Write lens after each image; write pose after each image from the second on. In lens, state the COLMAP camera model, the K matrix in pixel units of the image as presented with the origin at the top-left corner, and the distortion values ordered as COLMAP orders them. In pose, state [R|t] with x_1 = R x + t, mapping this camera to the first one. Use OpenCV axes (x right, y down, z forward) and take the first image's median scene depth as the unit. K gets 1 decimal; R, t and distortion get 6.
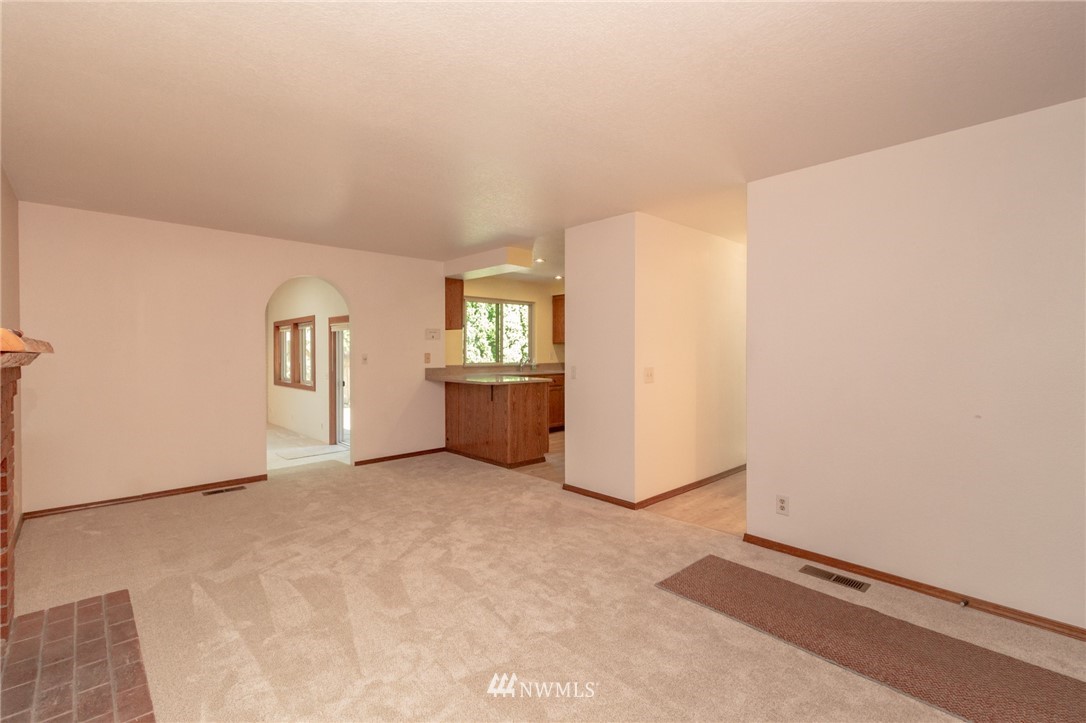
lens RADIAL K [[492.2, 0, 539.6], [0, 492.2, 358.6], [0, 0, 1]] dist [-0.002743, -0.000051]
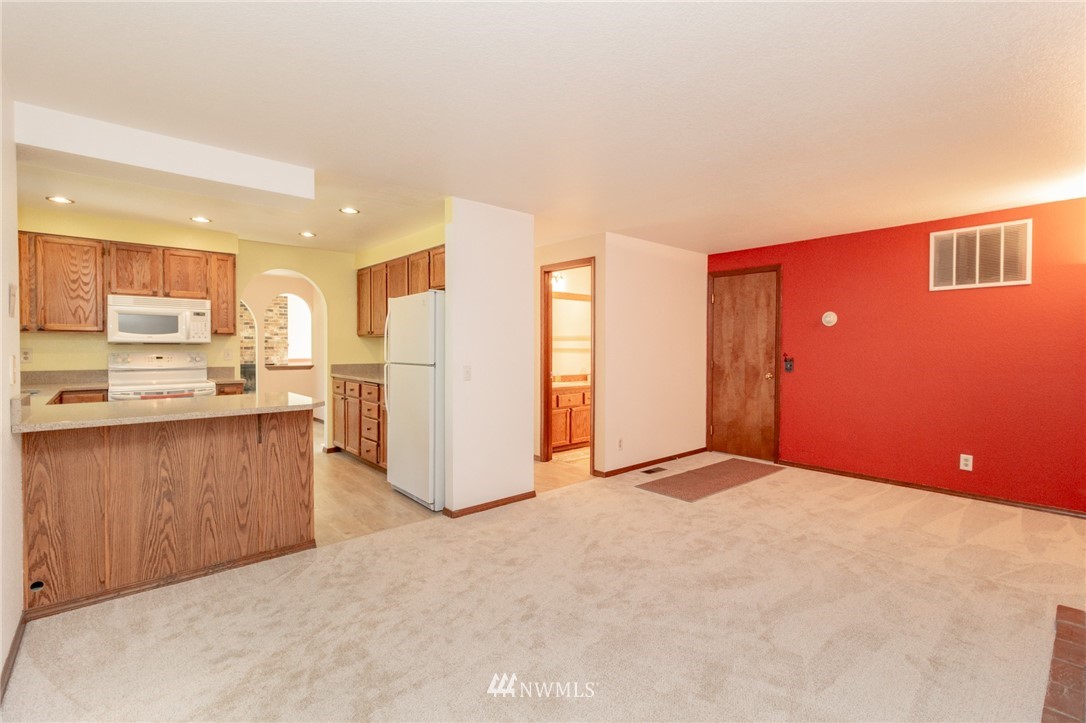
lens RADIAL K [[492.2, 0, 536.7], [0, 492.2, 356.5], [0, 0, 1]] dist [-0.002743, -0.000051]
pose [[0.030781, -0.027052, 0.999160, -0.667692], [0.011394, 0.999578, 0.026713, -0.019635], [-0.999461, 0.010562, 0.031076, 0.736657]]
